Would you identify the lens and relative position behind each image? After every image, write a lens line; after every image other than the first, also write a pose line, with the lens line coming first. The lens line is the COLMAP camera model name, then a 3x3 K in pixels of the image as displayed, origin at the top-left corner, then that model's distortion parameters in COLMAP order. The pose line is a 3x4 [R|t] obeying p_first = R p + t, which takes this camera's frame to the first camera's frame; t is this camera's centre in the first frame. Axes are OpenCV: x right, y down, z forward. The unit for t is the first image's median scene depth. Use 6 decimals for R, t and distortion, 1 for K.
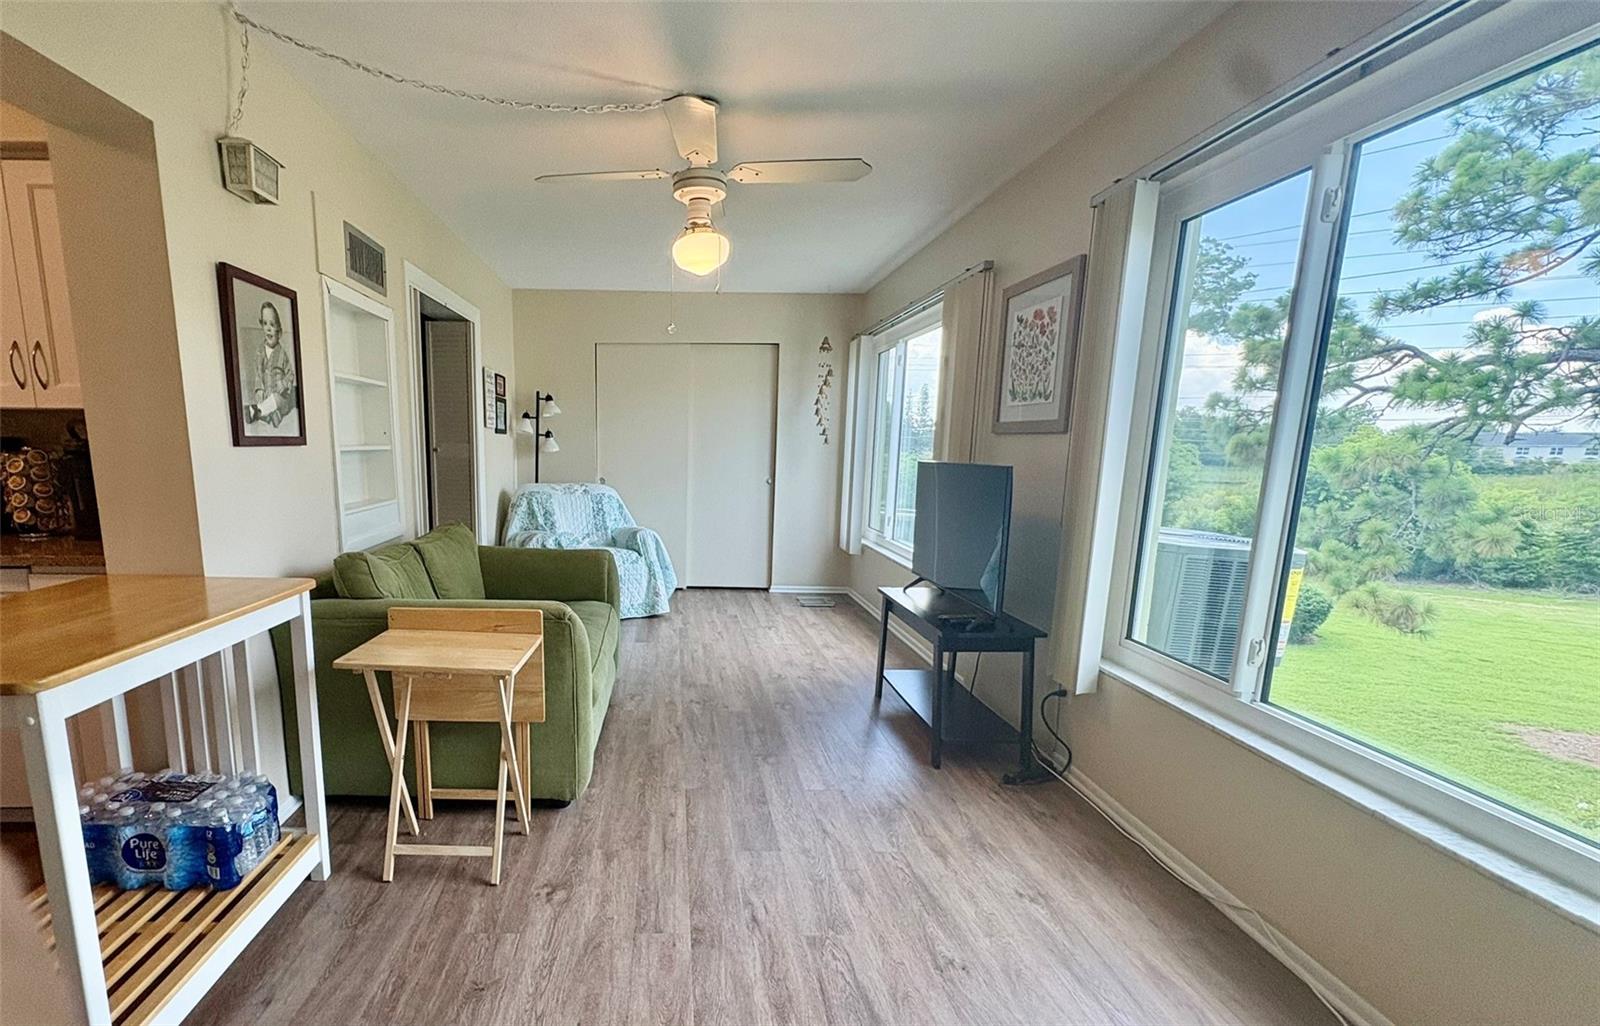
lens RADIAL K [[722.9, 0, 674.4], [0, 722.9, 579.8], [0, 0, 1]] dist [-0.002579, 0.000138]
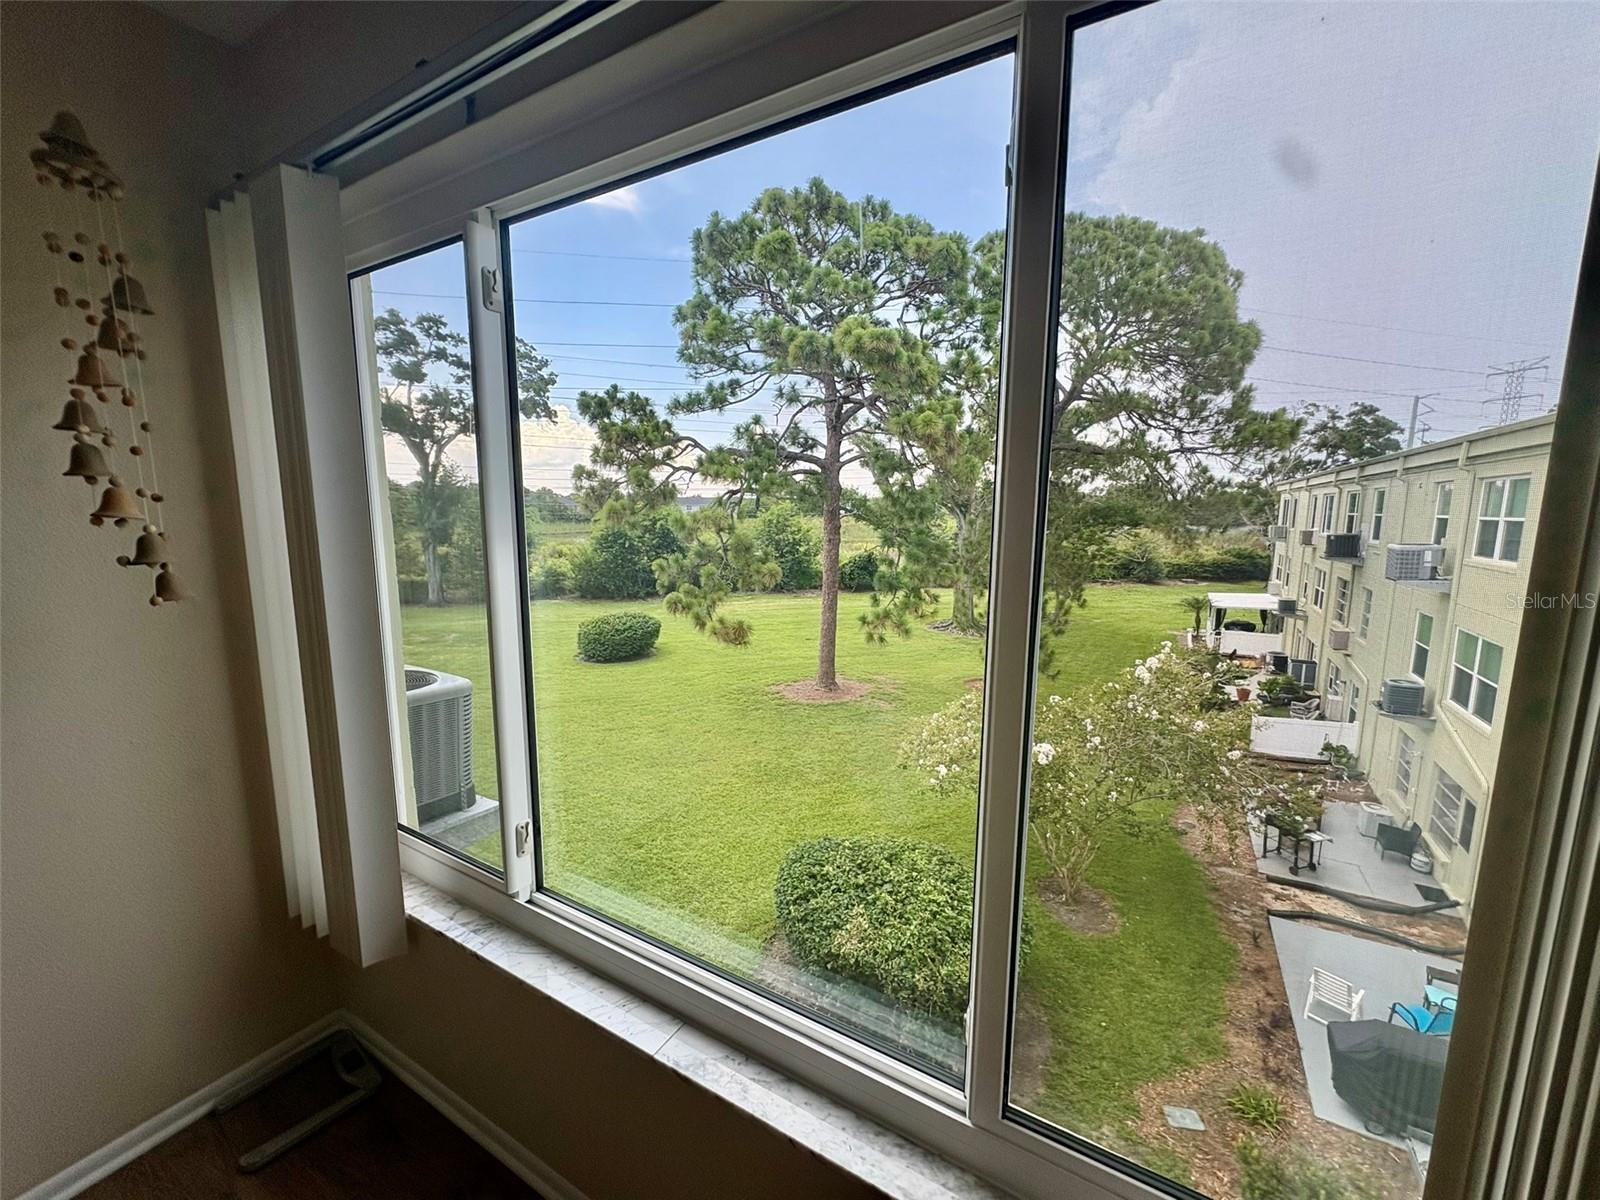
lens RADIAL K [[638.0, 0, 794.5], [0, 638.0, 600.8], [0, 0, 1]] dist [-0.000231, 0.000784]
pose [[0.516891, -0.131732, 0.845855, 0.043692], [0.162479, 0.985225, 0.054148, -0.051983], [-0.840490, 0.109445, 0.530658, 0.224957]]
